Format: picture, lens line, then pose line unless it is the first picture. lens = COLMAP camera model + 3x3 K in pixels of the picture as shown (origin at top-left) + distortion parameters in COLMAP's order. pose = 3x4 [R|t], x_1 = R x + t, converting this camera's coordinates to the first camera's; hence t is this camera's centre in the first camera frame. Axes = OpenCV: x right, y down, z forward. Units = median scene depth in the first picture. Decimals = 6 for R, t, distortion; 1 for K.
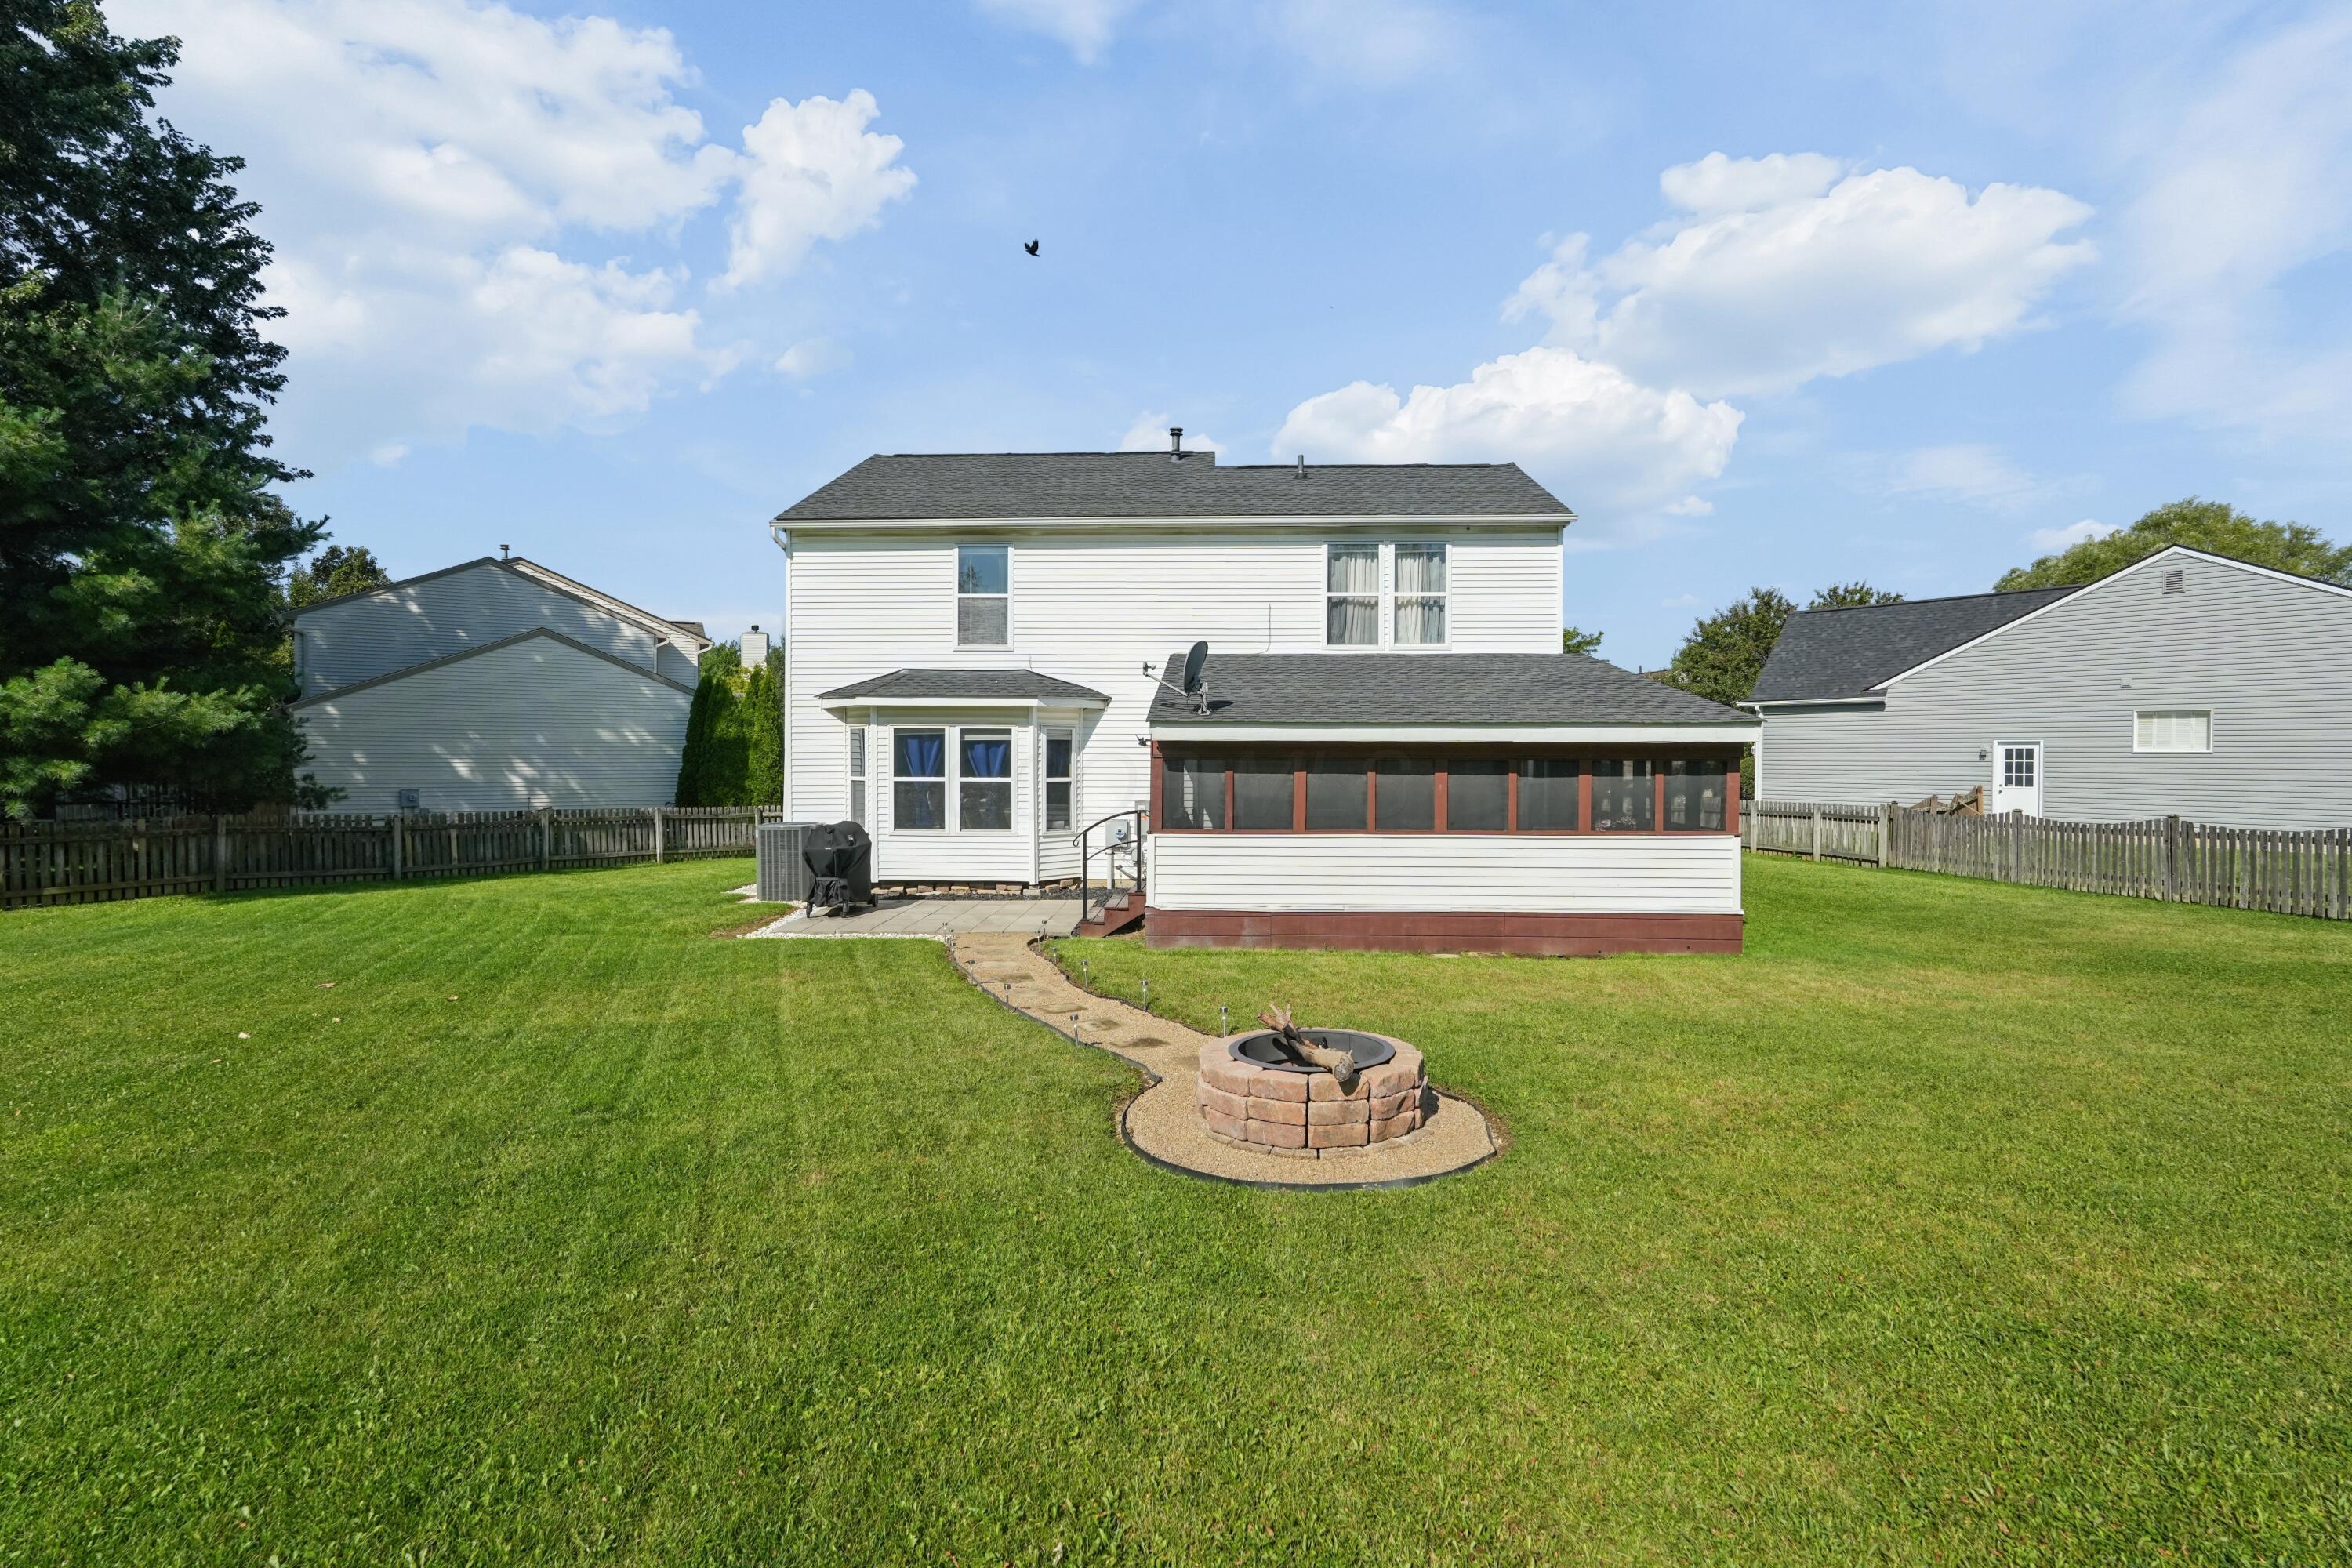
lens RADIAL K [[1032.4, 0, 1176.0], [0, 1032.4, 784.0], [0, 0, 1]] dist [-0.000805, -0.000115]
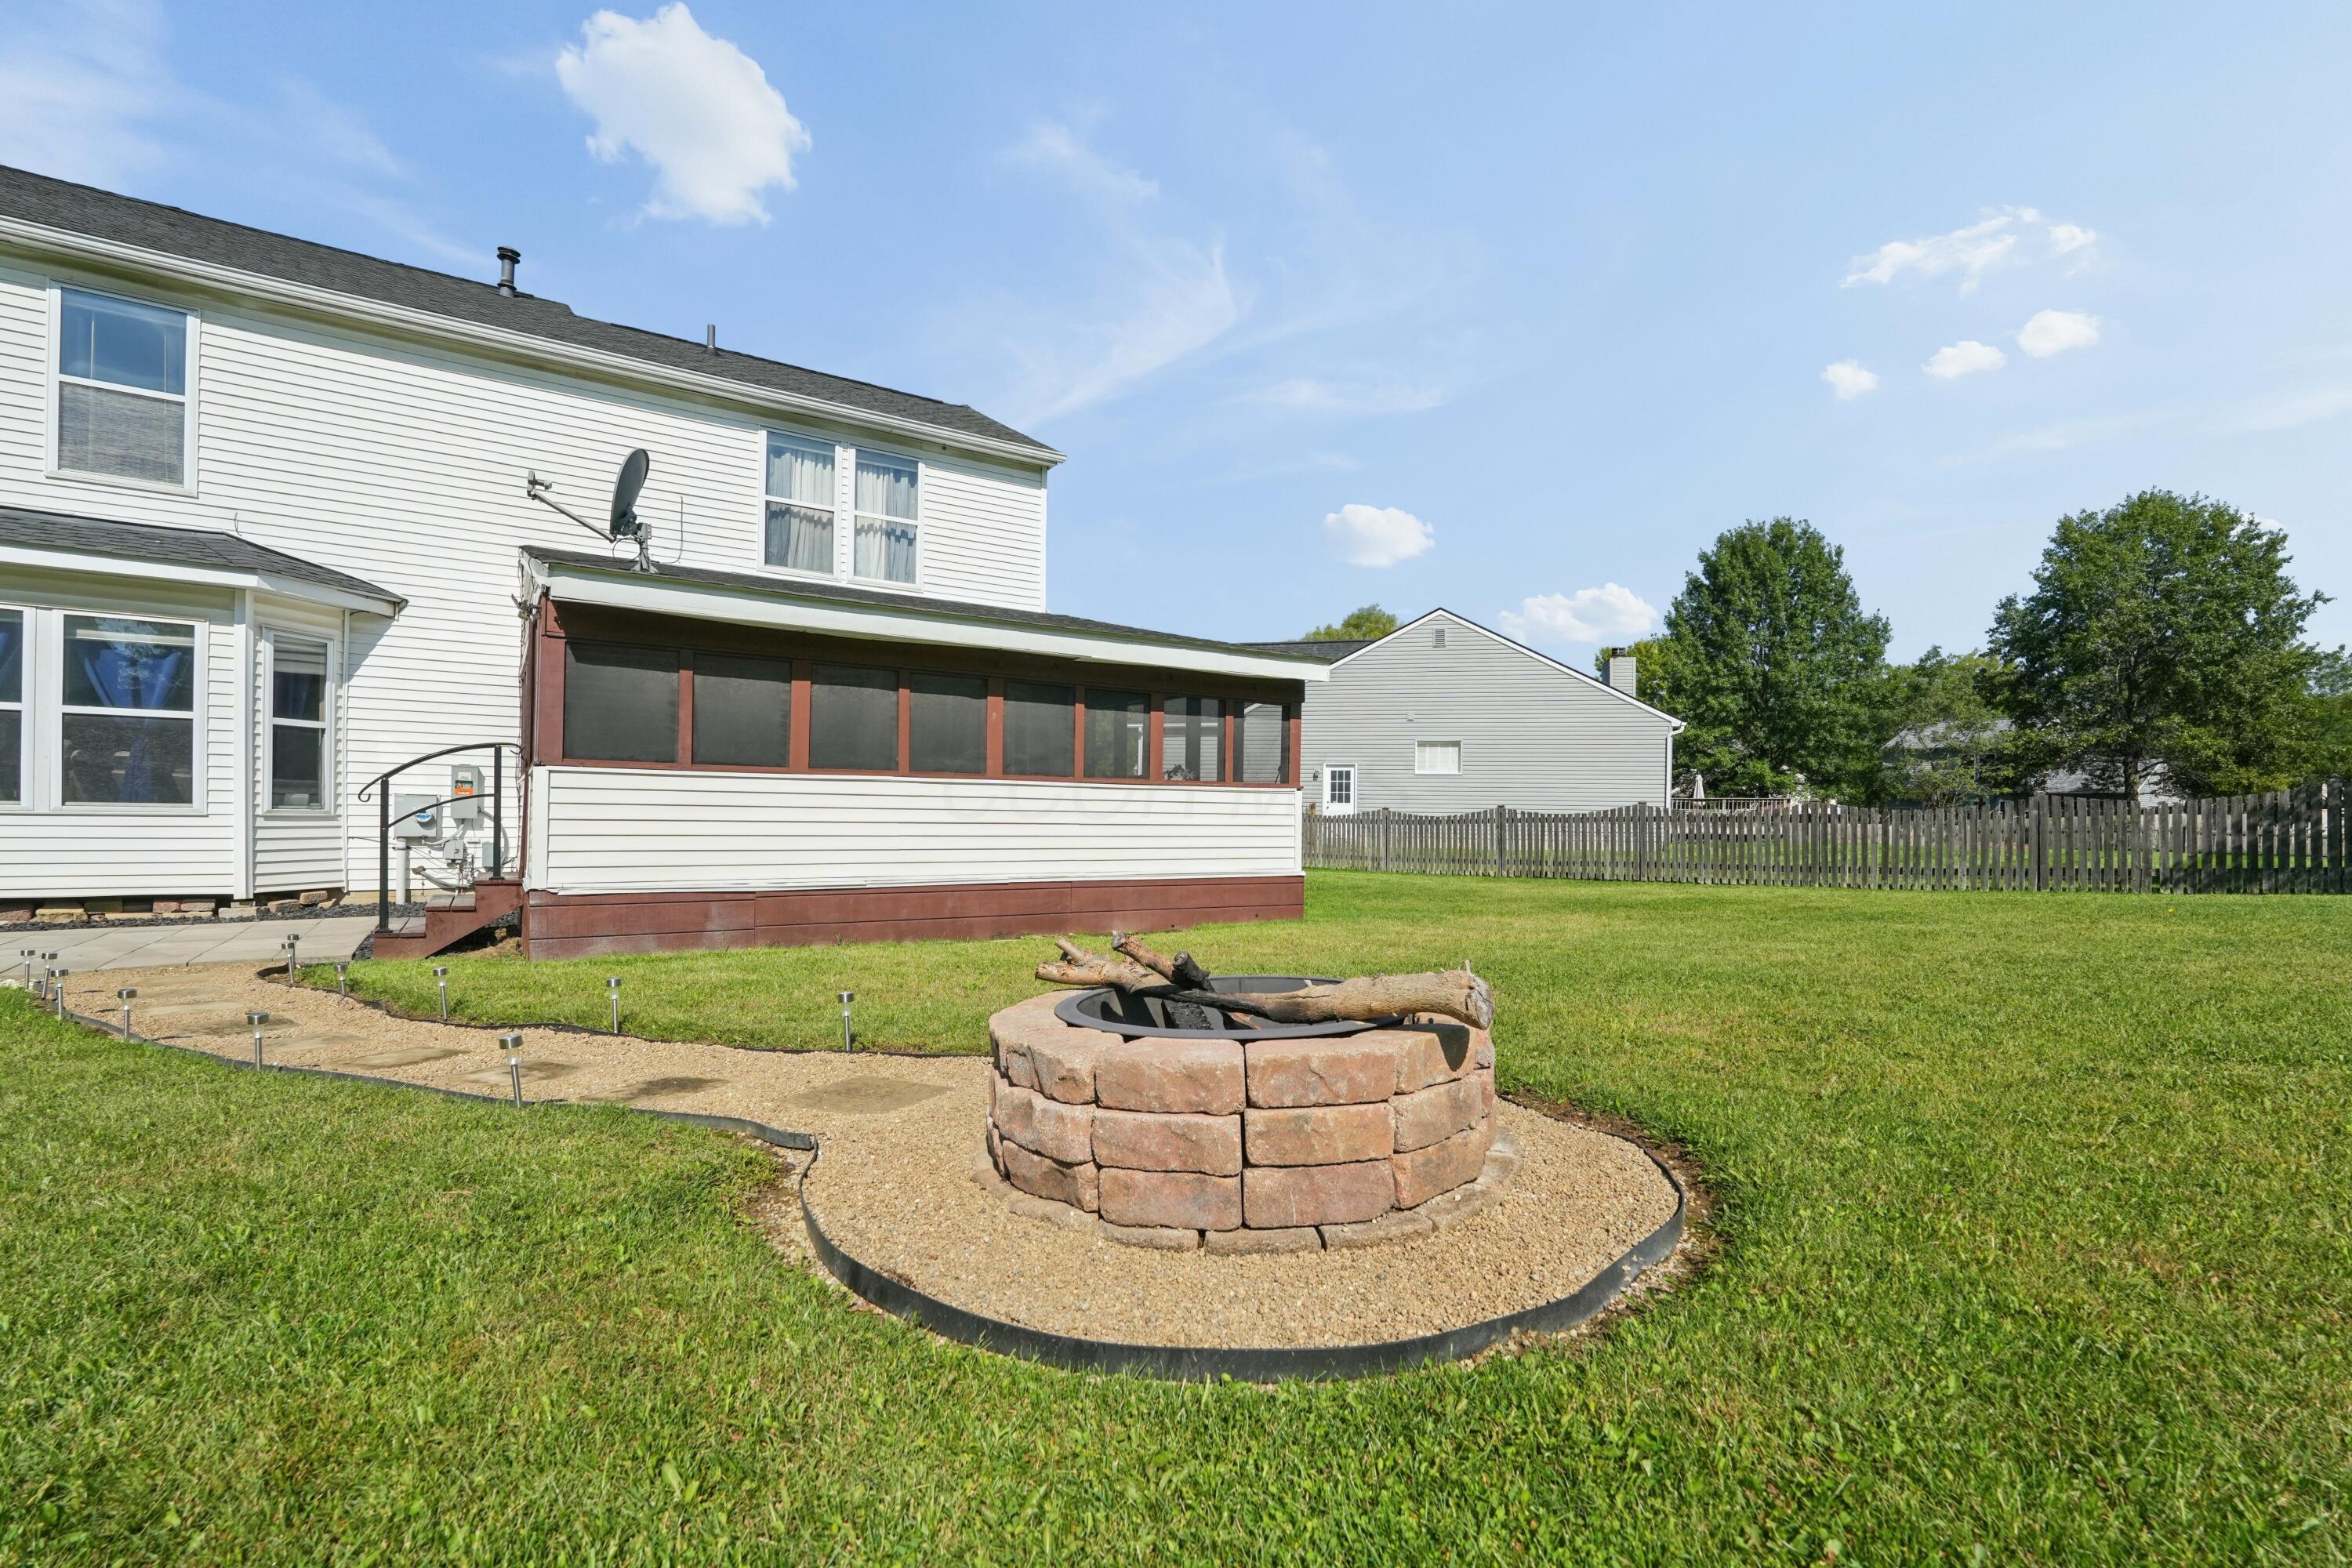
lens RADIAL K [[1050.8, 0, 1173.6], [0, 1050.8, 821.2], [0, 0, 1]] dist [-0.020880, 0.010437]
pose [[0.810413, 0.007324, 0.585813, -0.056732], [0.001942, 0.999883, -0.015188, 0.063368], [-0.585855, 0.013446, 0.810304, 0.220812]]
